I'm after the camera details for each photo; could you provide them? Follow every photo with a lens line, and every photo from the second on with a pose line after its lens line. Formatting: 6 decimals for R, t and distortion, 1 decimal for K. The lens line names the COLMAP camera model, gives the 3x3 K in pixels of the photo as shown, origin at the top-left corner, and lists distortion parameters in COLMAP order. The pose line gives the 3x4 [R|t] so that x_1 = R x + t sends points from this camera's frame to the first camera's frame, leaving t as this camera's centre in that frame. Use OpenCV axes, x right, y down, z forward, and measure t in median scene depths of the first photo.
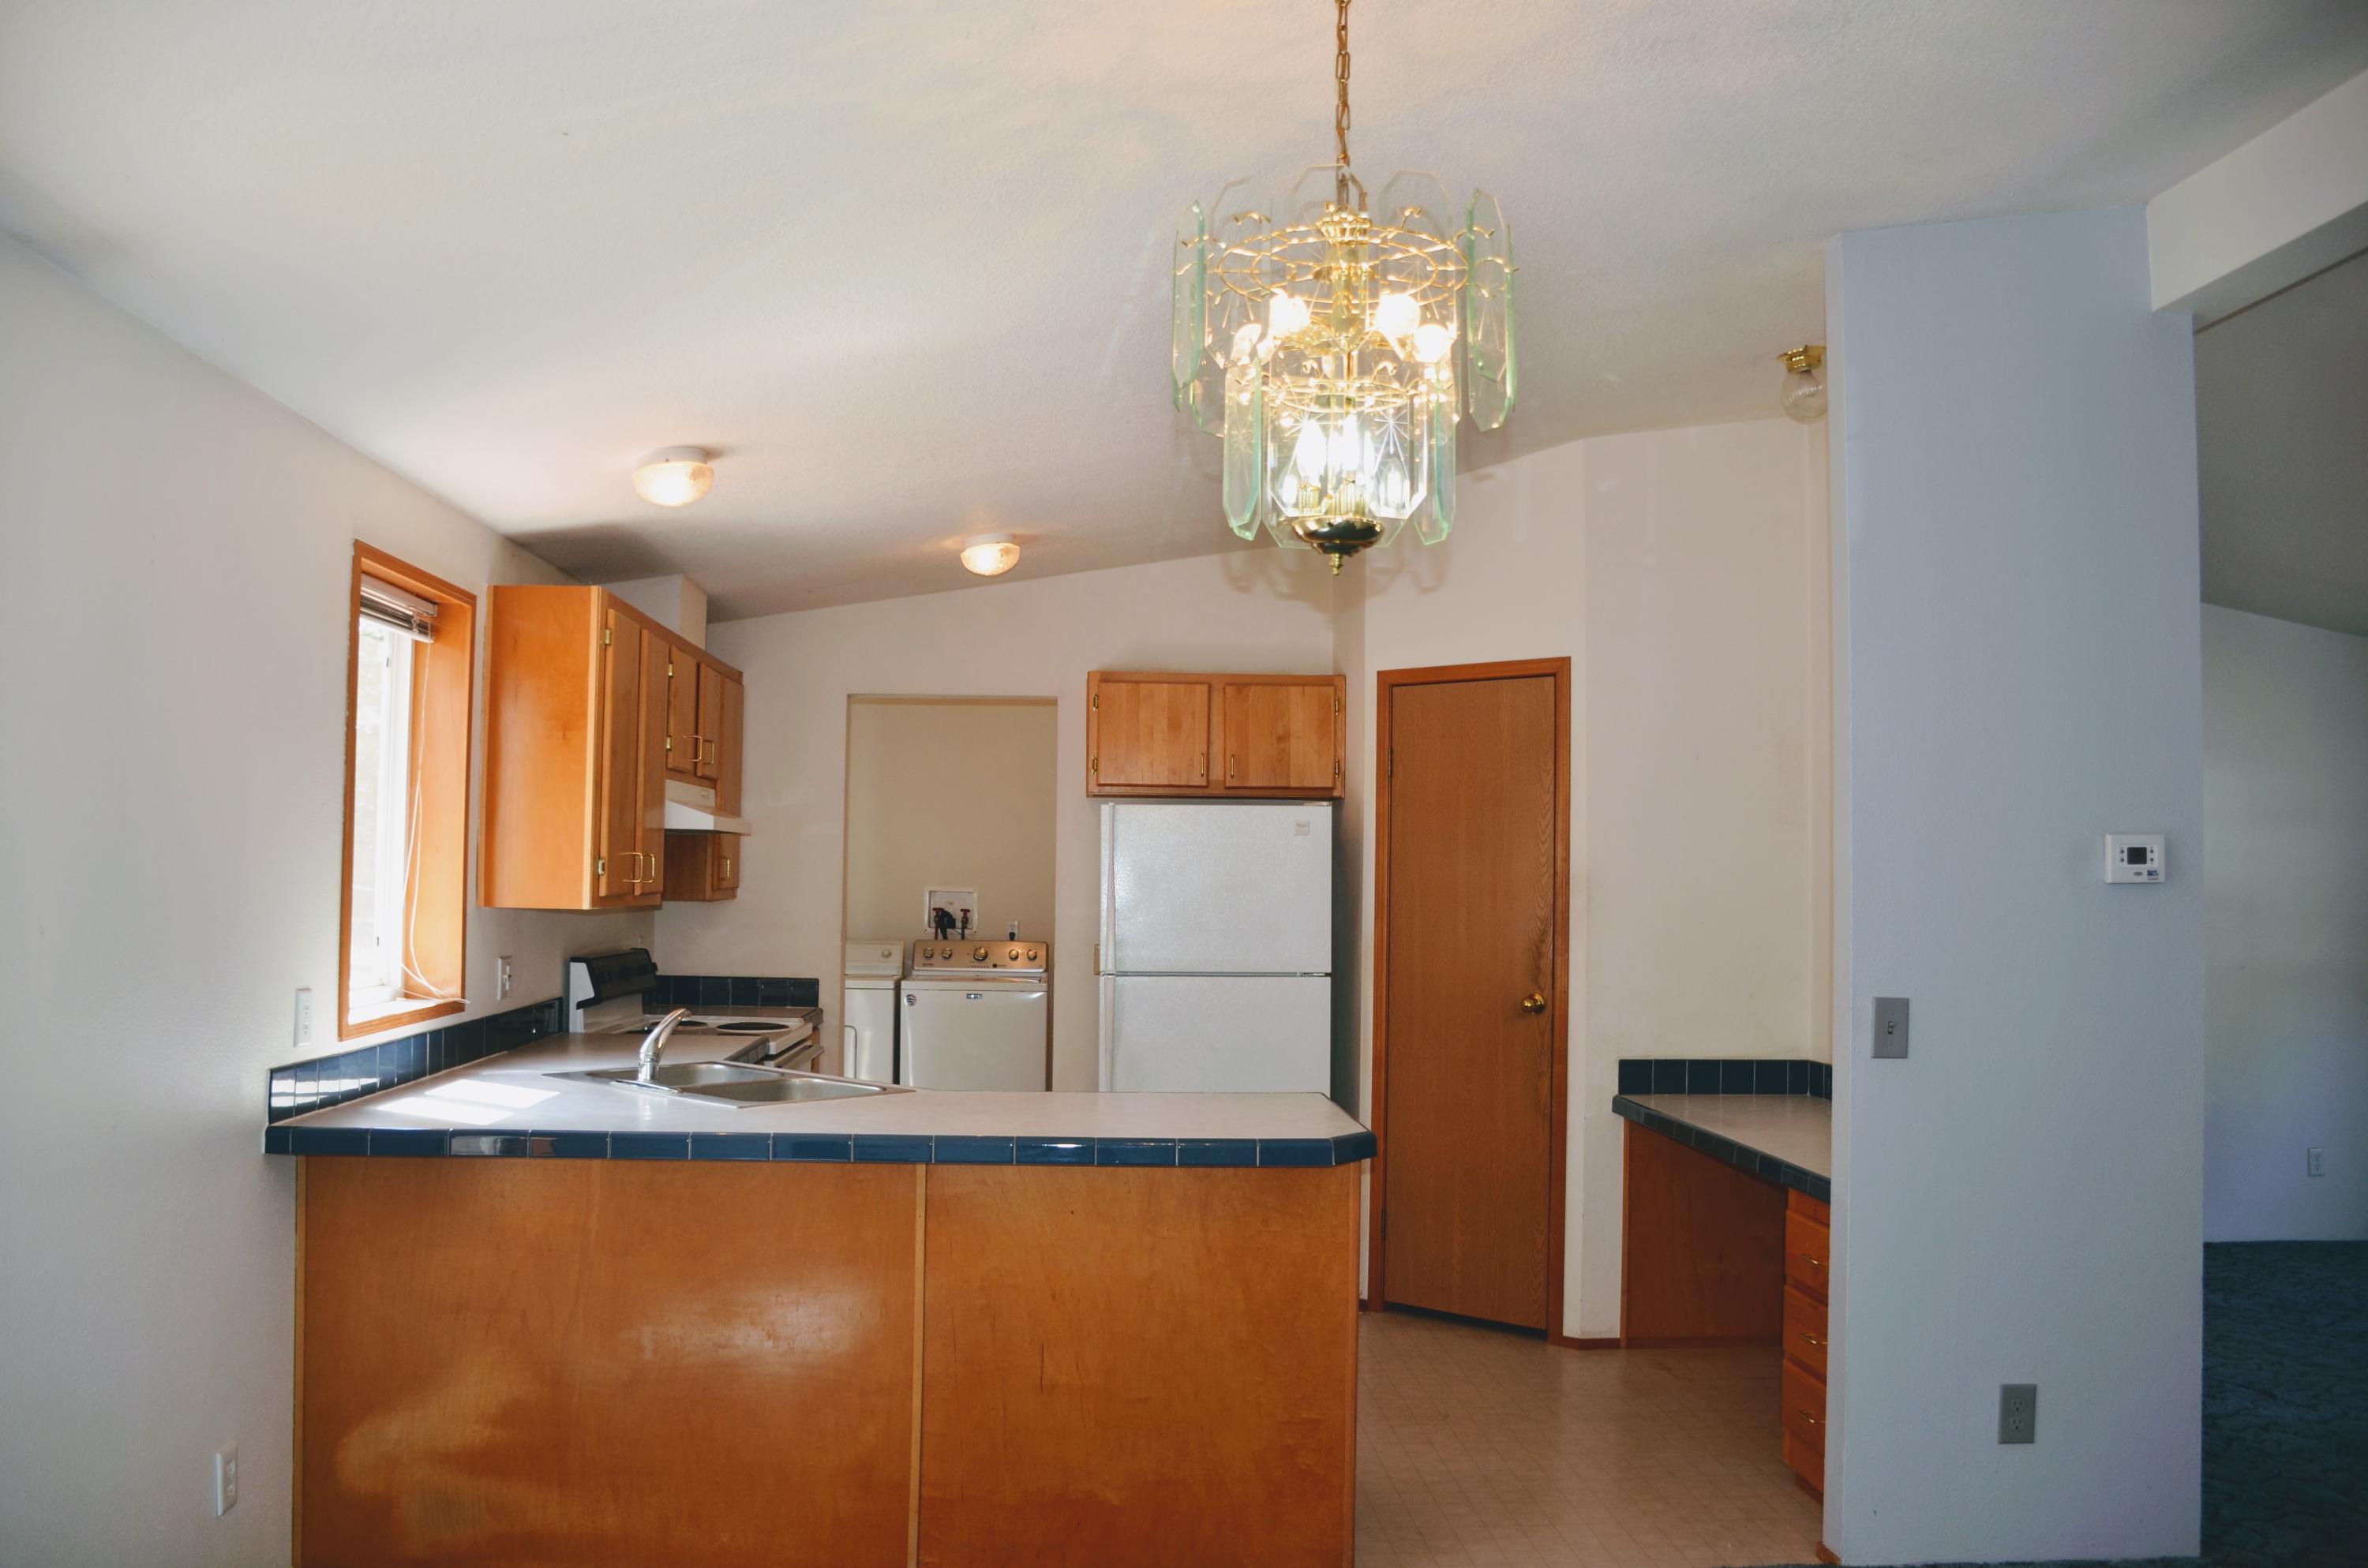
lens RADIAL K [[1841.9, 0, 1184.0], [0, 1841.9, 784.0], [0, 0, 1]] dist [-0.124456, 0.078756]
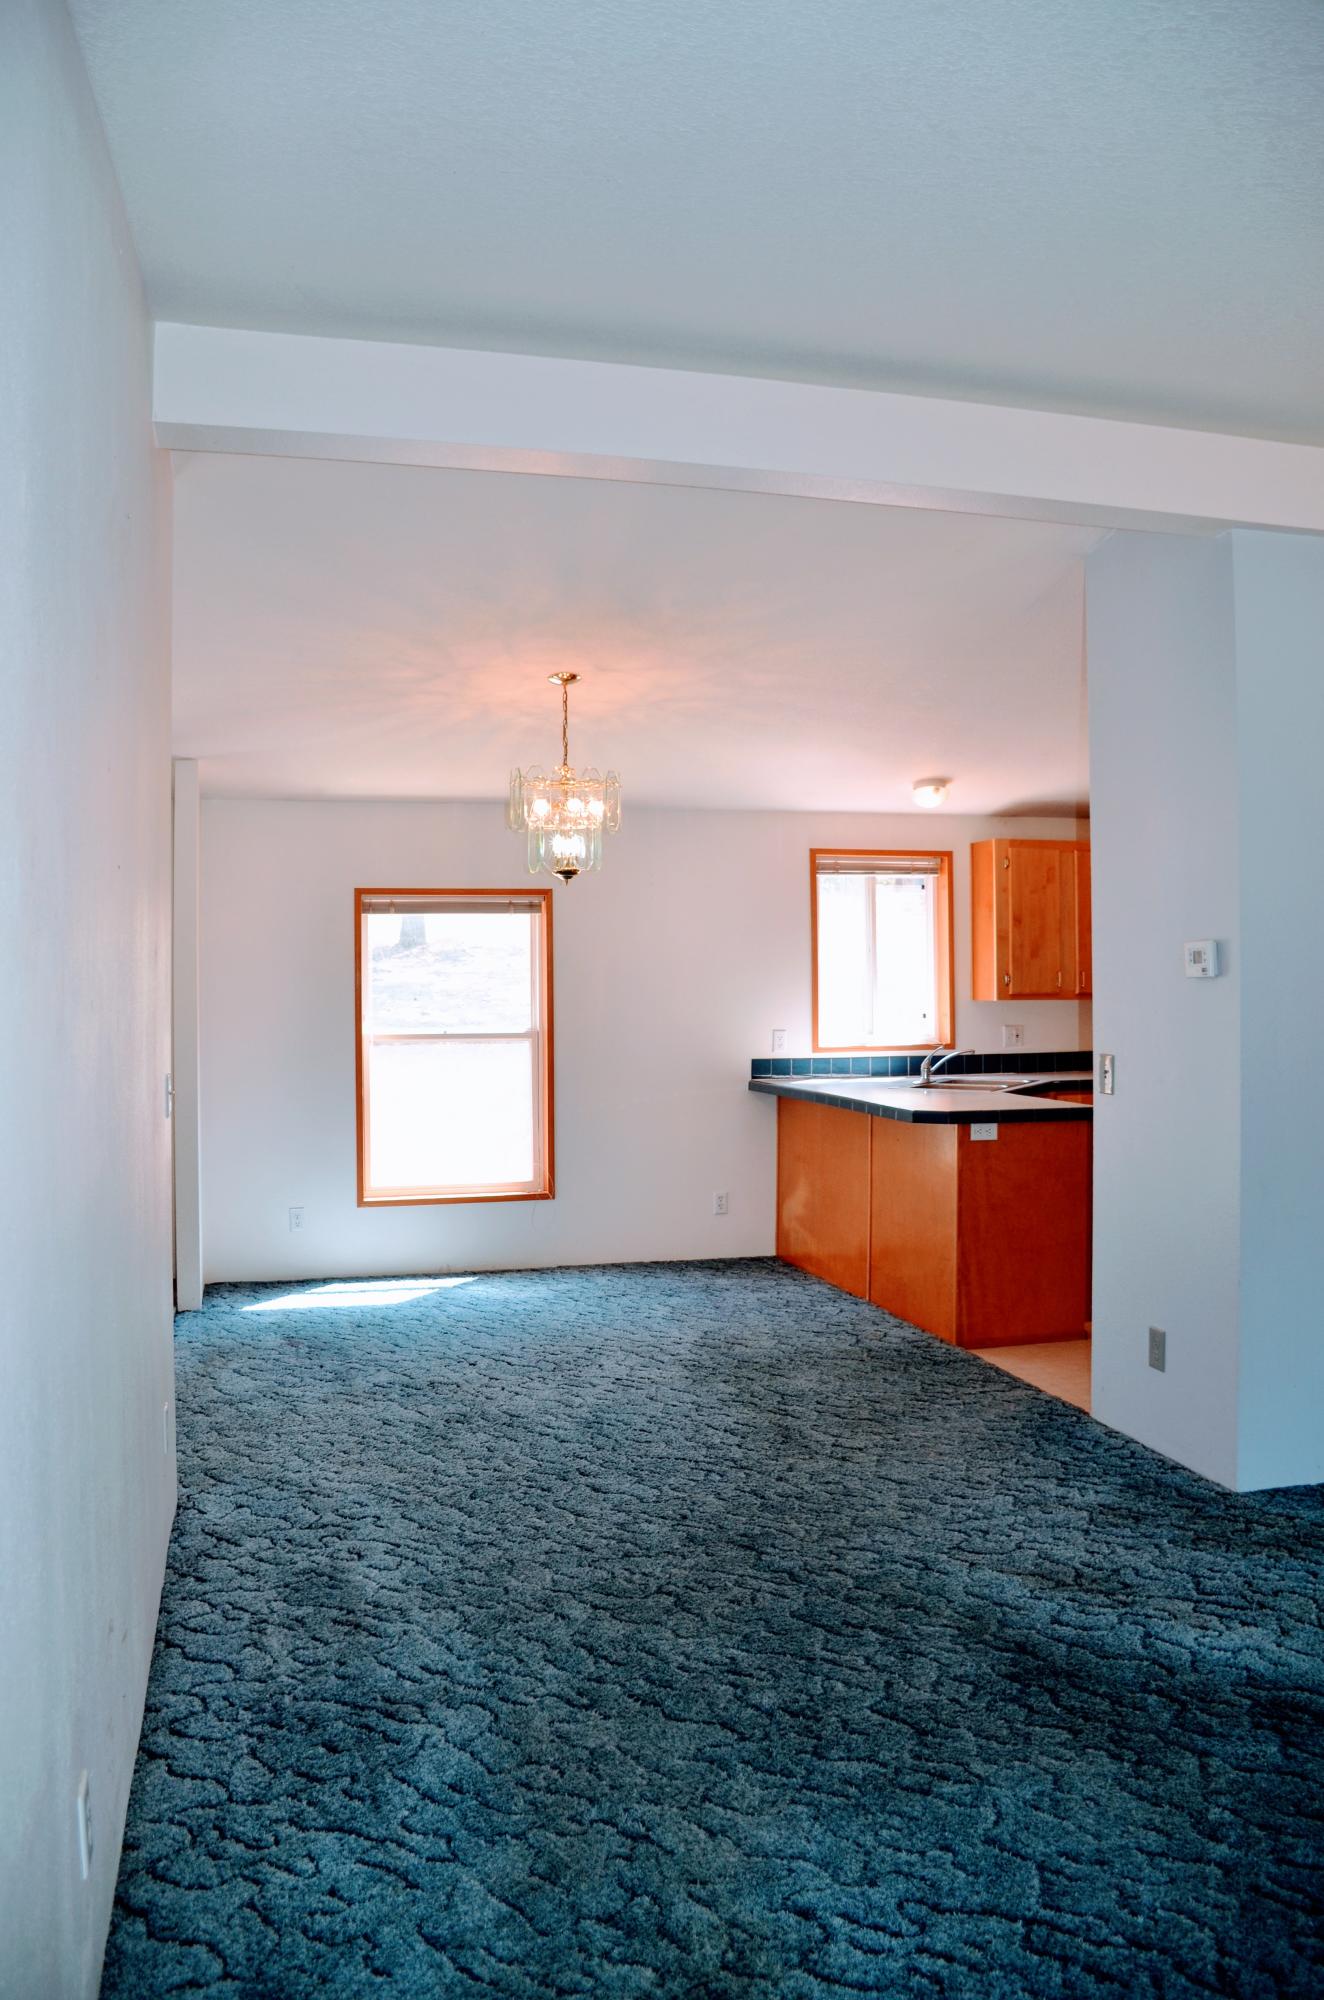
lens RADIAL K [[1555.8, 0, 662.0], [0, 1555.8, 1000.0], [0, 0, 1]] dist [-0.124456, 0.078756]
pose [[0.173212, -0.001361, -0.984884, 1.057519], [0.055496, 0.998424, 0.008380, 0.026864], [0.983320, -0.056108, 0.173015, 0.270138]]
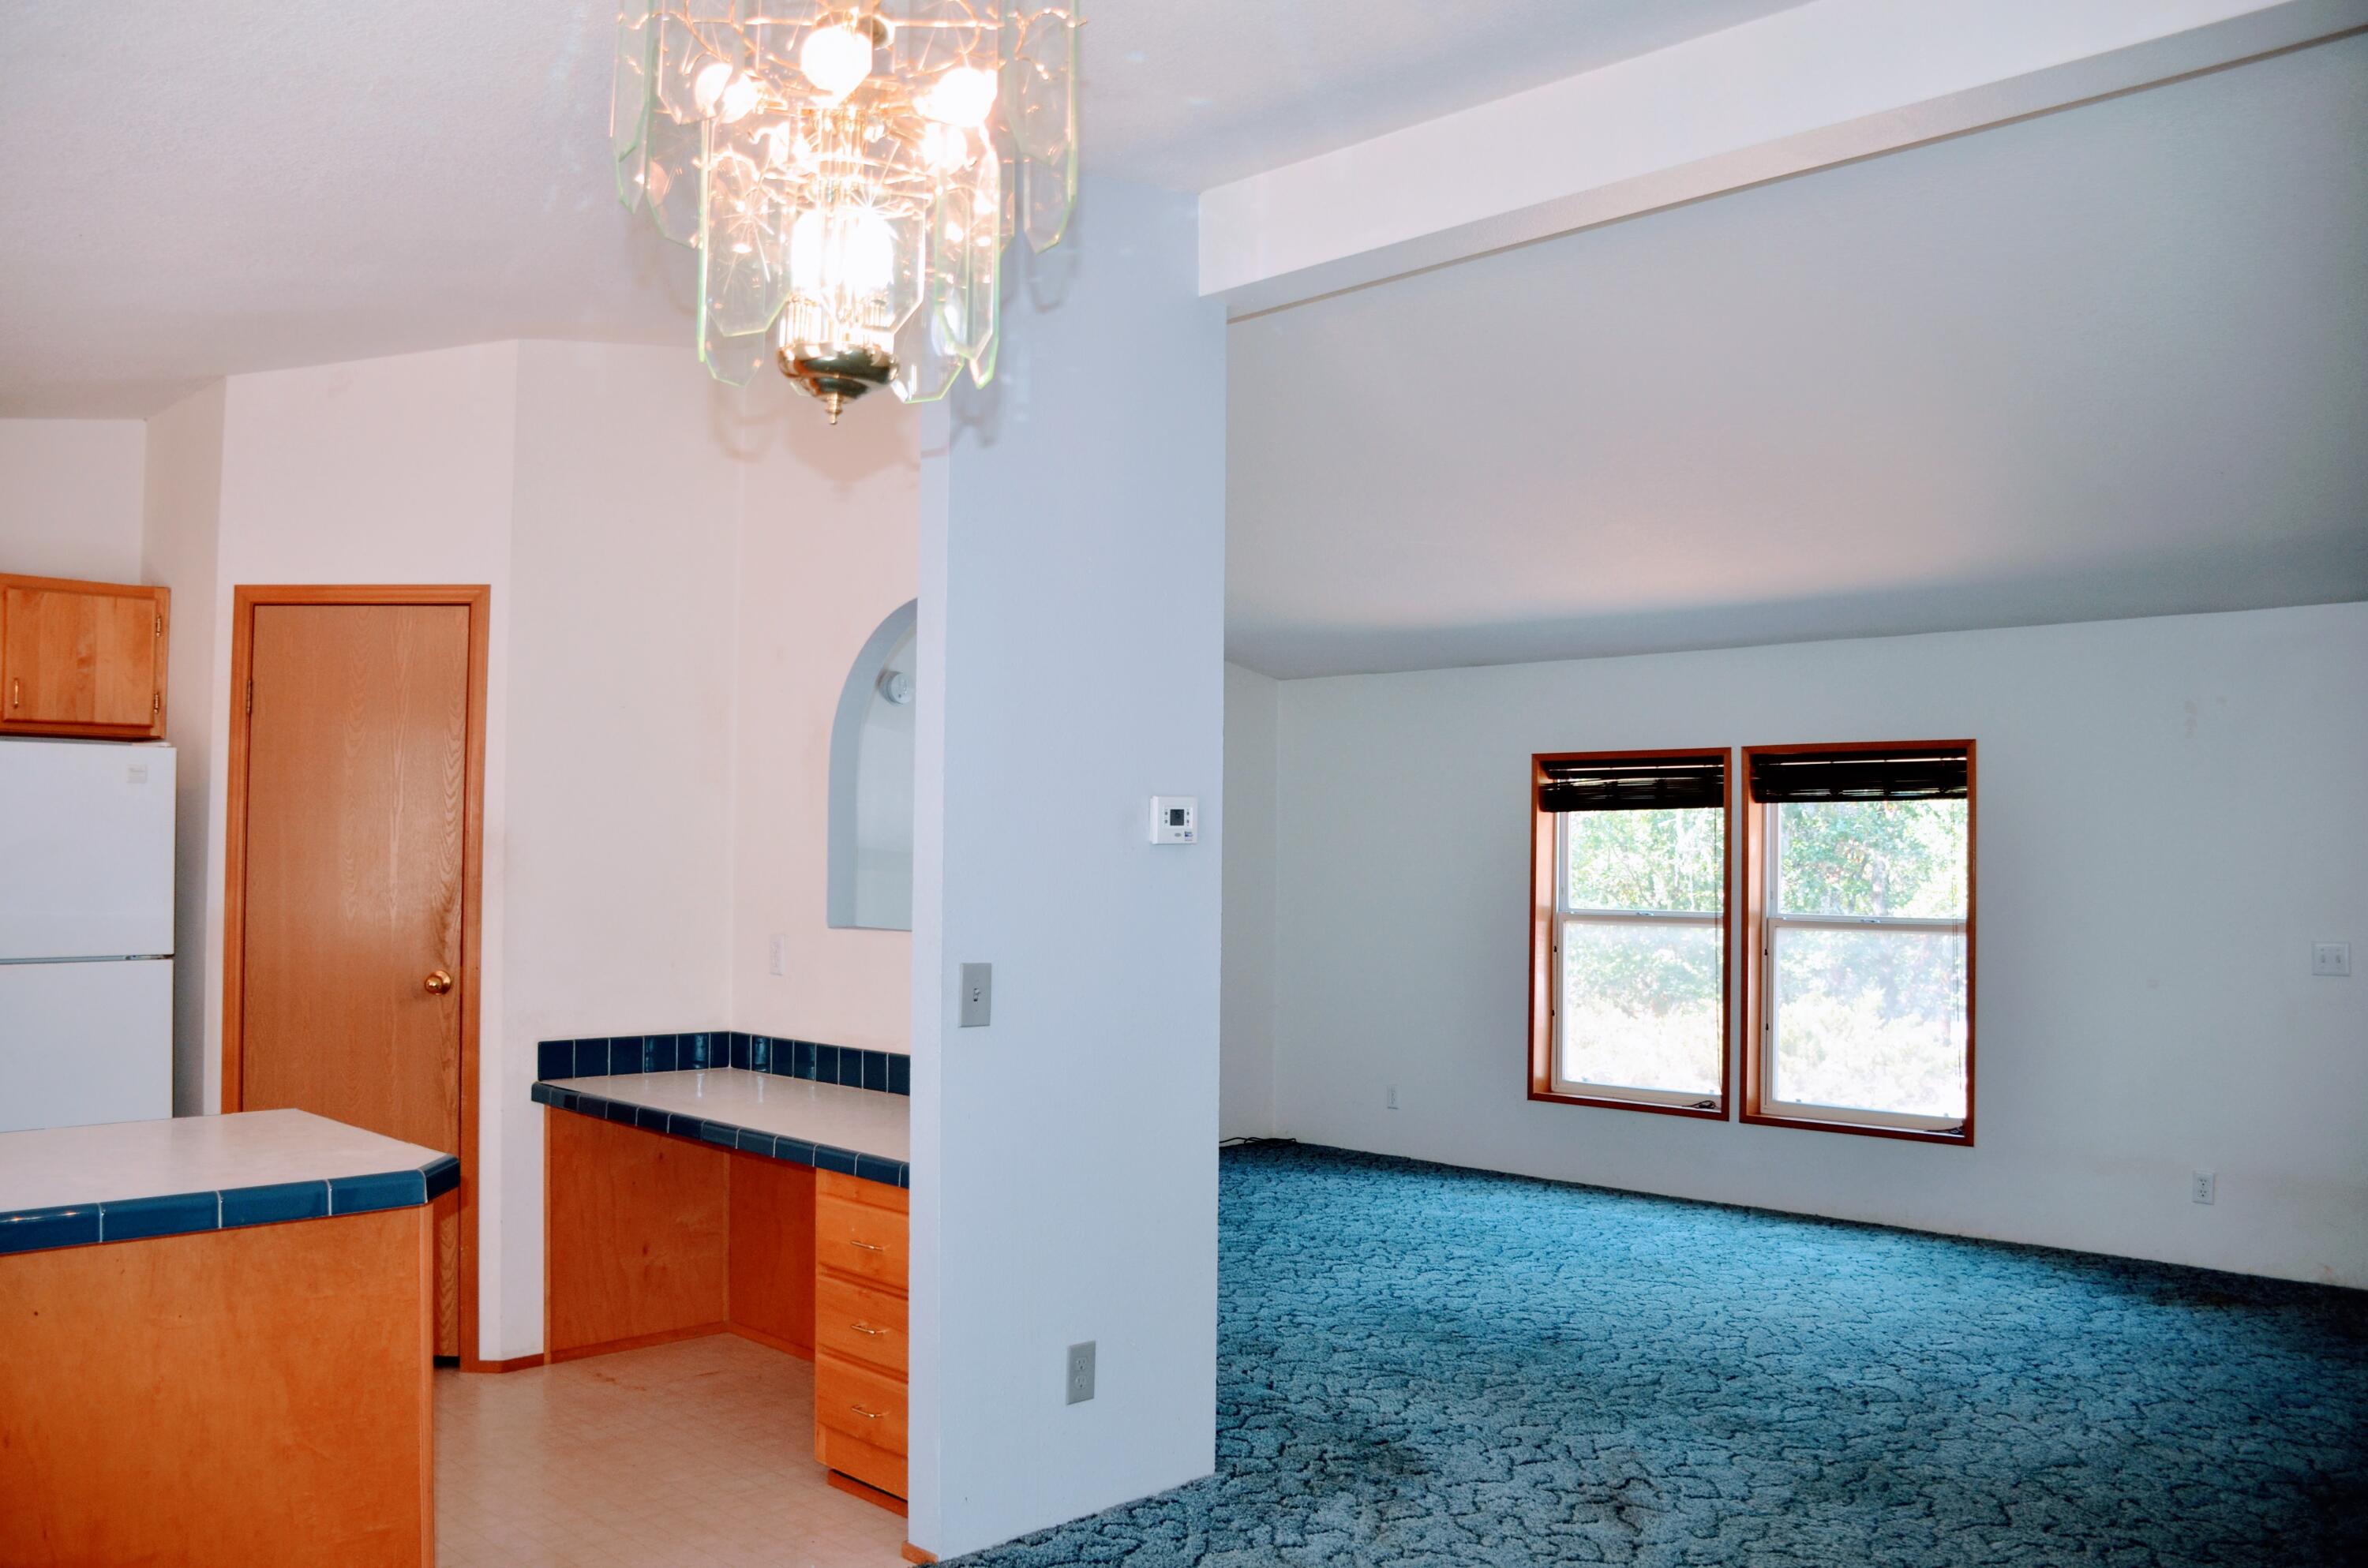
lens RADIAL K [[1841.9, 0, 1184.0], [0, 1841.9, 784.0], [0, 0, 1]] dist [-0.124456, 0.078756]
pose [[0.751635, 0.019169, 0.659300, -0.111378], [-0.032427, 0.999443, 0.007910, 0.008148], [-0.658781, -0.027324, 0.751838, 0.131786]]
